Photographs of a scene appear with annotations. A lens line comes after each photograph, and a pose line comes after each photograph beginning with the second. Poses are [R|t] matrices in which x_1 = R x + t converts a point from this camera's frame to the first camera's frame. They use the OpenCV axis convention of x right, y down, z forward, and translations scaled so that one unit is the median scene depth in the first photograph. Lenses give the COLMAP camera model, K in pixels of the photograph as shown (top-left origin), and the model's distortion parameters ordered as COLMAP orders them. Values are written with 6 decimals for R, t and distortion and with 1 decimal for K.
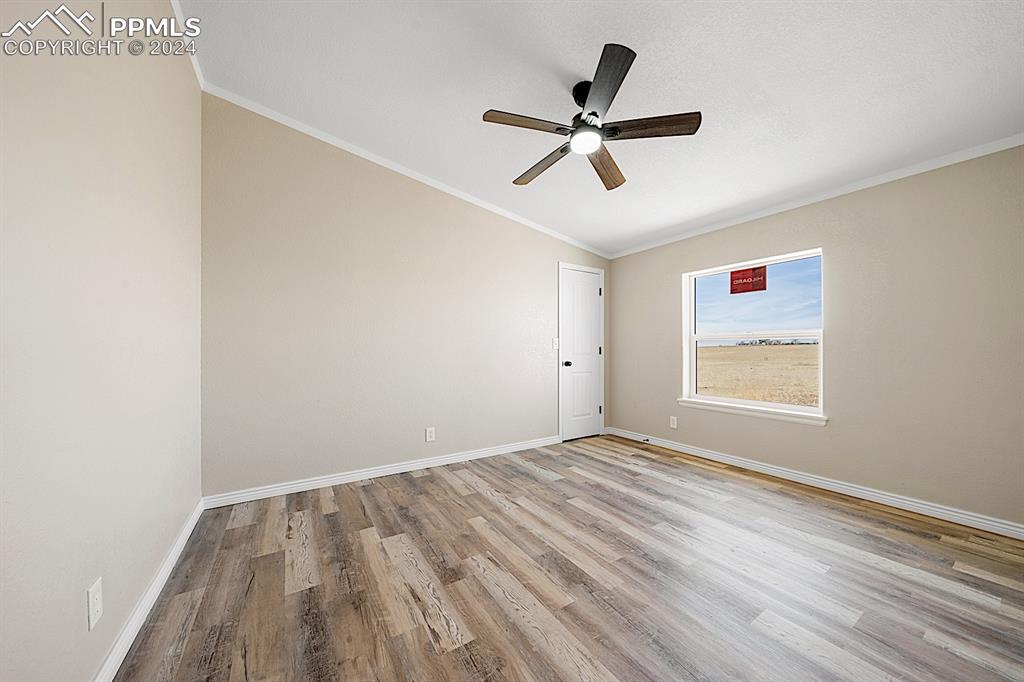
lens RADIAL K [[350.0, 0, 515.1], [0, 350.0, 344.7], [0, 0, 1]] dist [-0.006007, -0.000062]
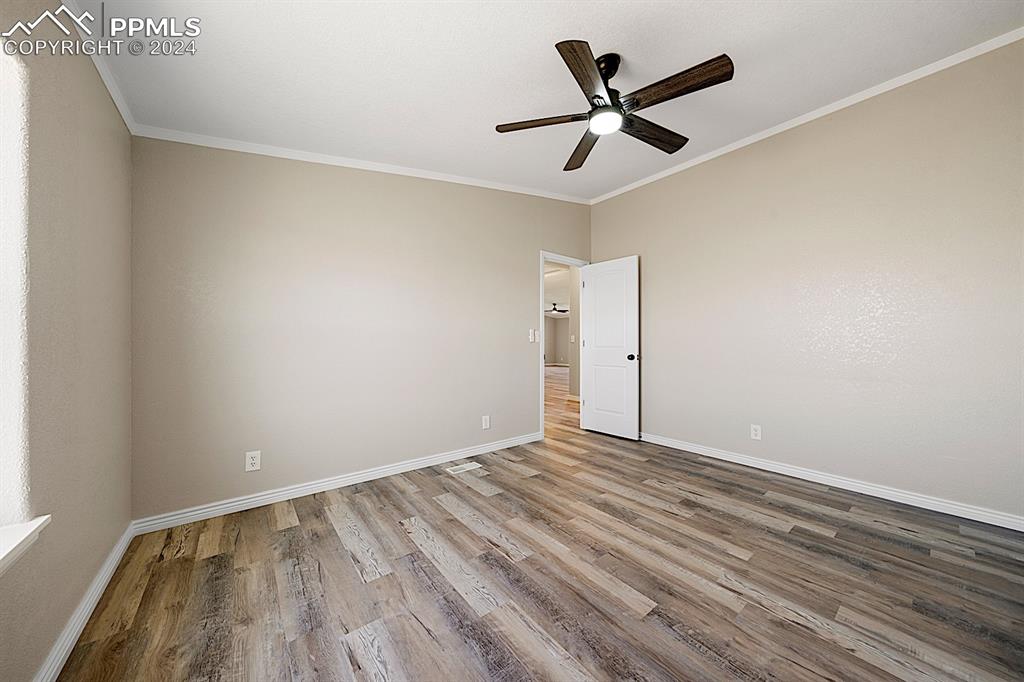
lens RADIAL K [[350.0, 0, 515.1], [0, 350.0, 344.7], [0, 0, 1]] dist [-0.006007, -0.000062]
pose [[-0.994818, -0.000138, -0.101674, 0.556876], [0.000516, 0.999979, -0.006405, 0.027646], [0.101673, -0.006424, -0.994797, 1.975568]]
